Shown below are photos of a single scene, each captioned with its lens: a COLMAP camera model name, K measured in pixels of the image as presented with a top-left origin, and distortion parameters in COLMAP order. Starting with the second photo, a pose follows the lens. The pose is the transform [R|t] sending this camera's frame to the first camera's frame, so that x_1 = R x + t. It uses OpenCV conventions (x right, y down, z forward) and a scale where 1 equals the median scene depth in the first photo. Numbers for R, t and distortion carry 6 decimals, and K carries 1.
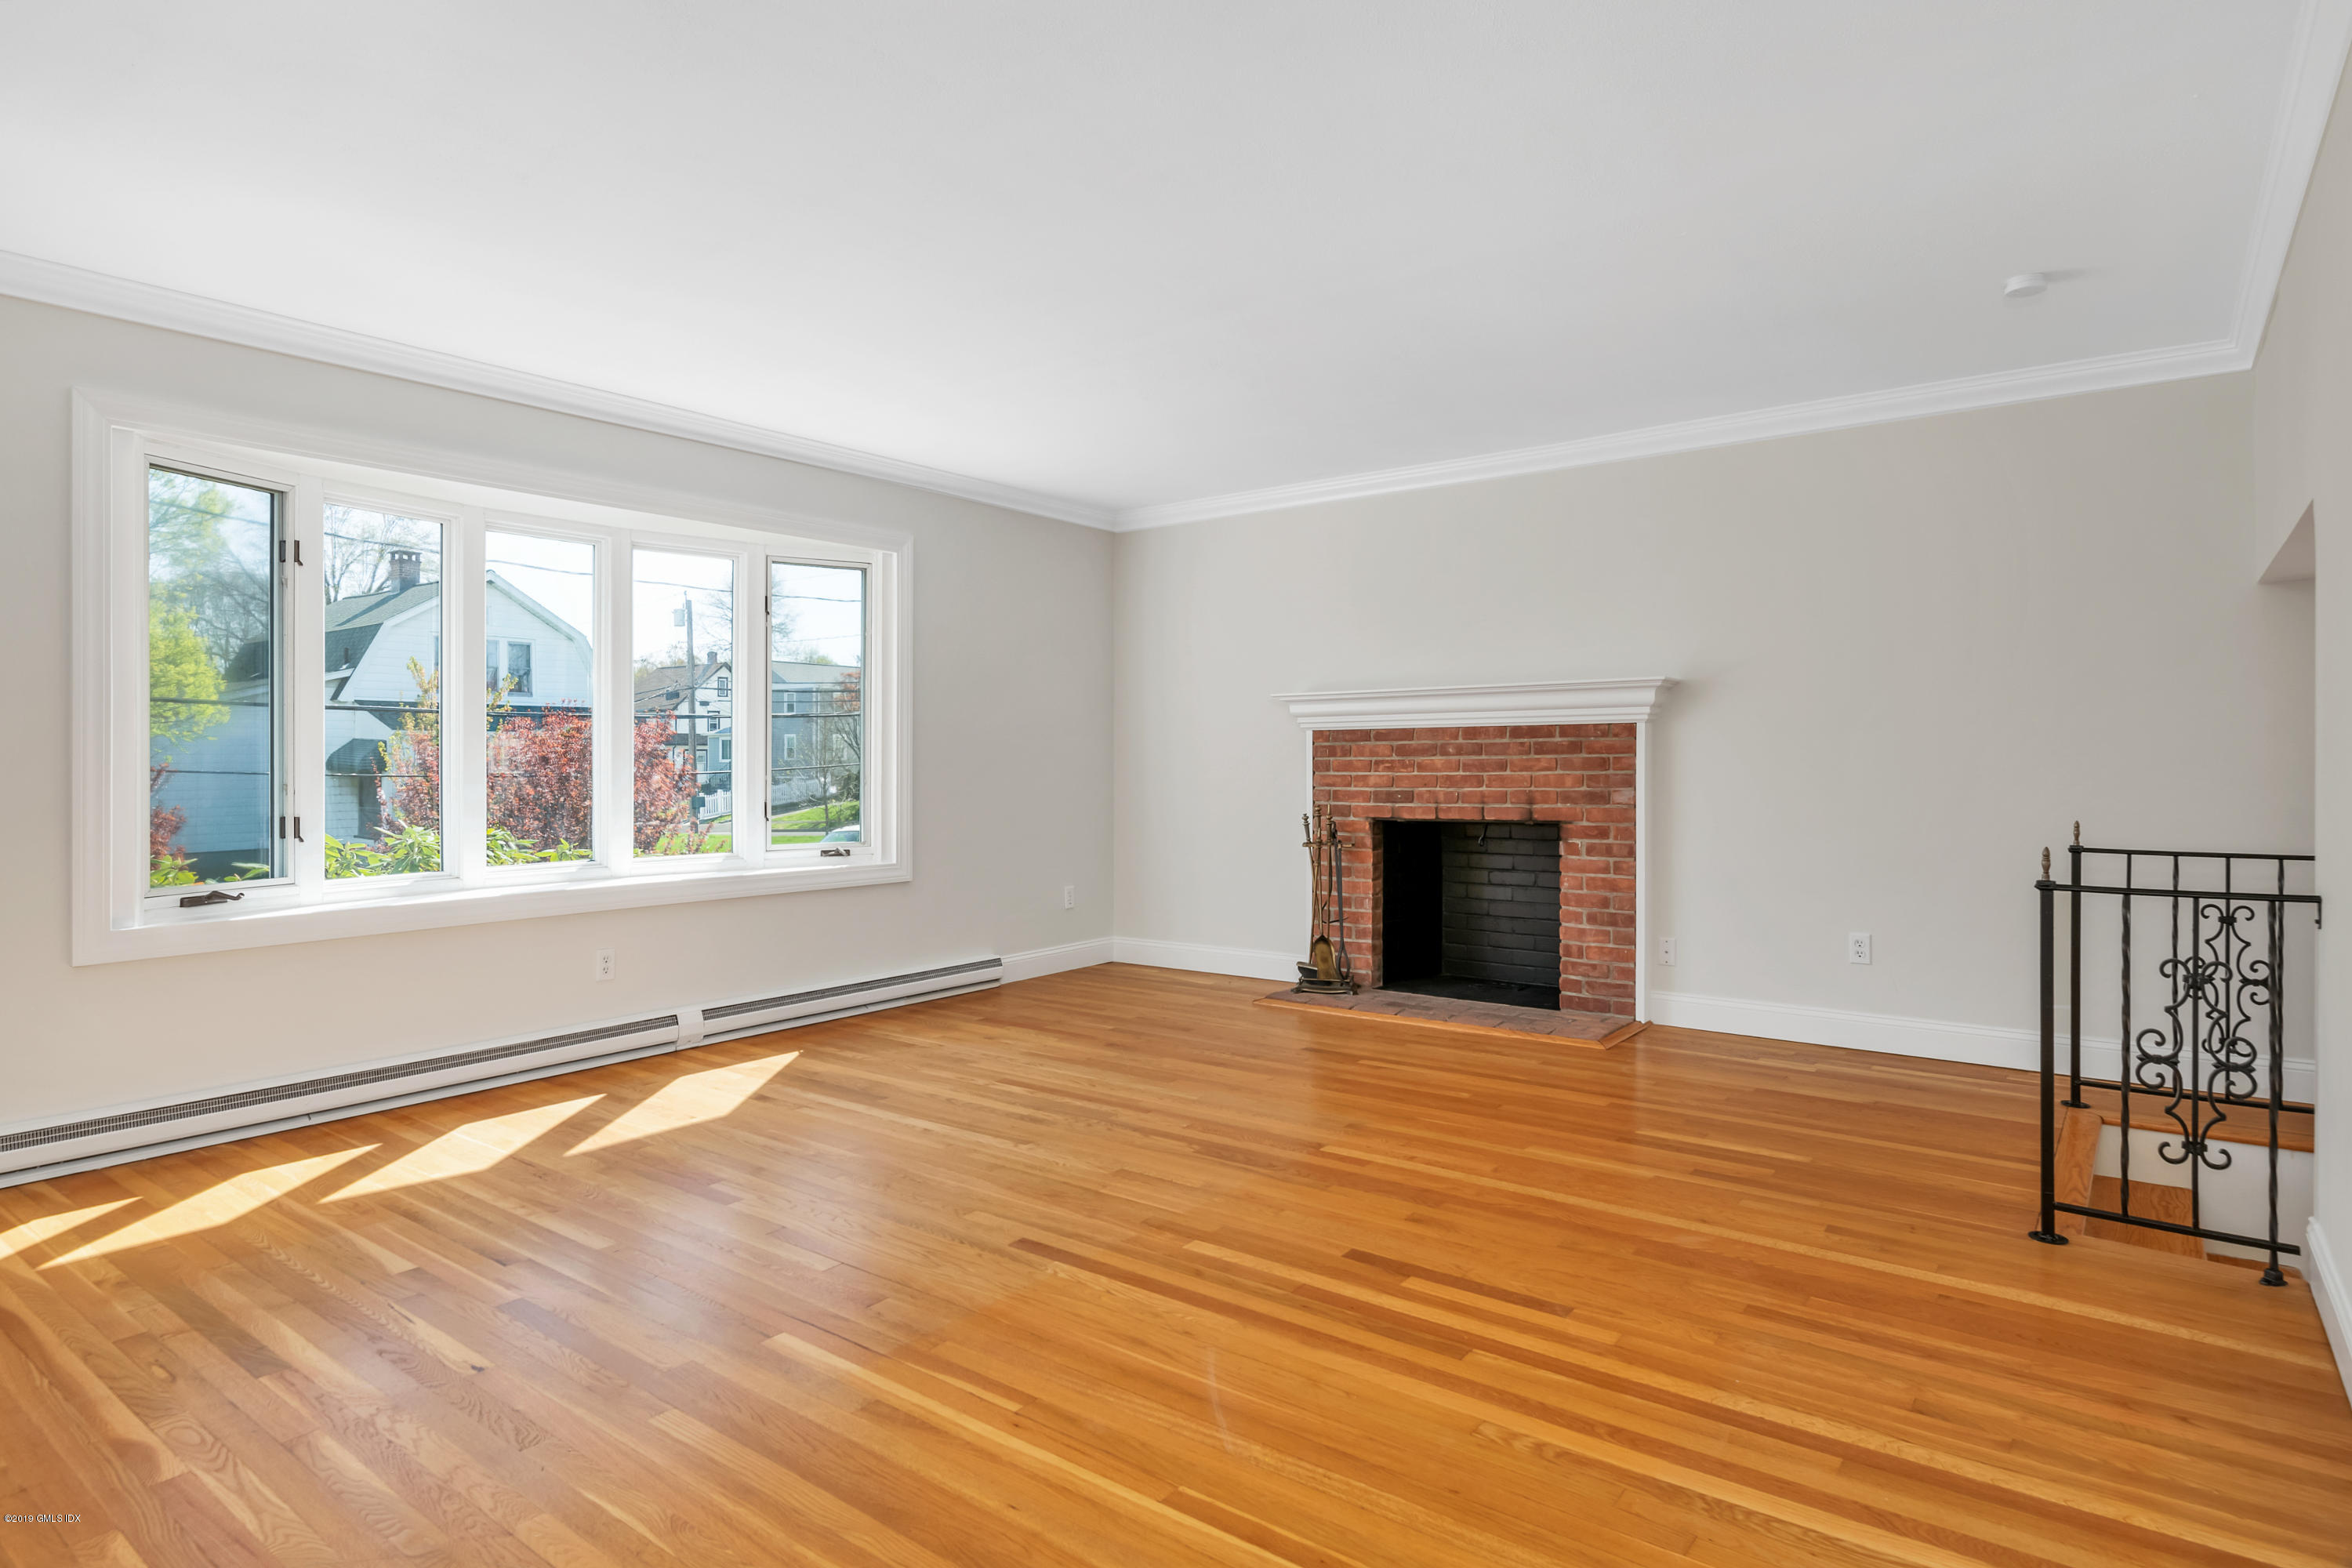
lens RADIAL K [[1256.1, 0, 1176.4], [0, 1256.1, 746.1], [0, 0, 1]] dist [0.035453, 0.000618]
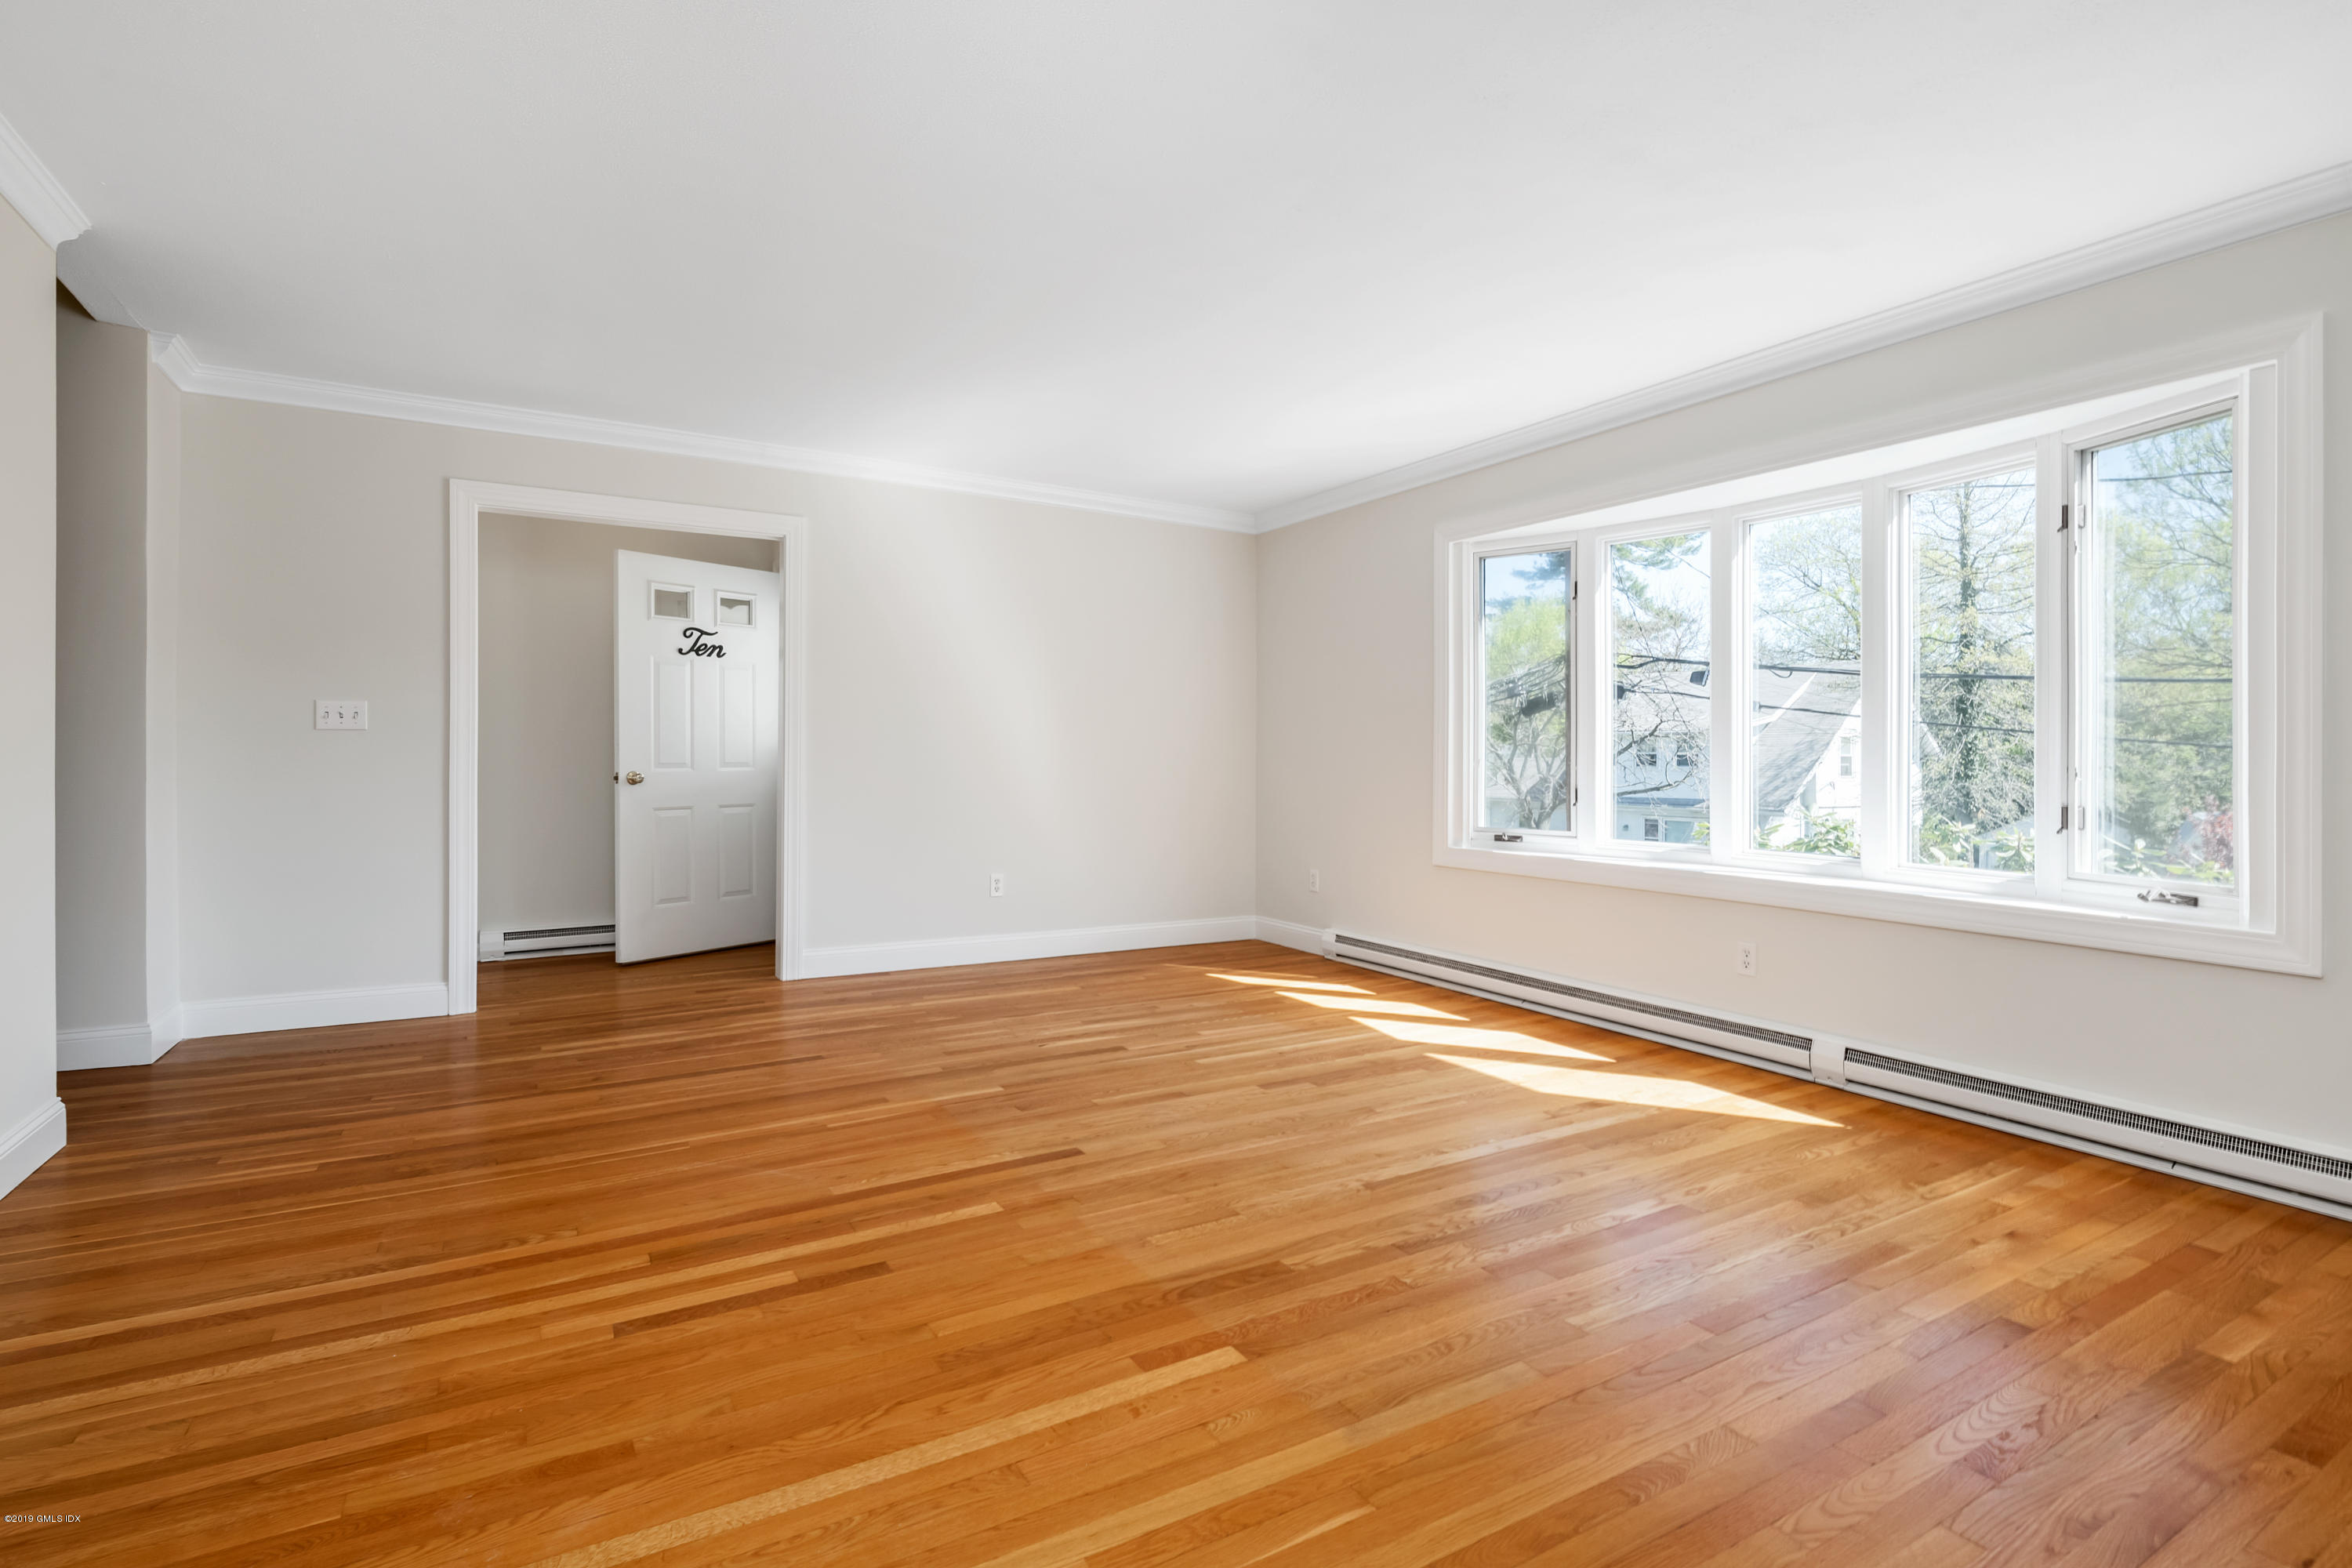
lens RADIAL K [[1129.7, 0, 1176.0], [0, 1129.7, 784.0], [0, 0, 1]] dist [-0.015503, -0.000620]
pose [[-0.368744, 0.020121, -0.929313, 0.759397], [-0.003969, 0.999723, 0.023220, 0.036709], [0.929522, 0.012250, -0.368562, 1.412851]]
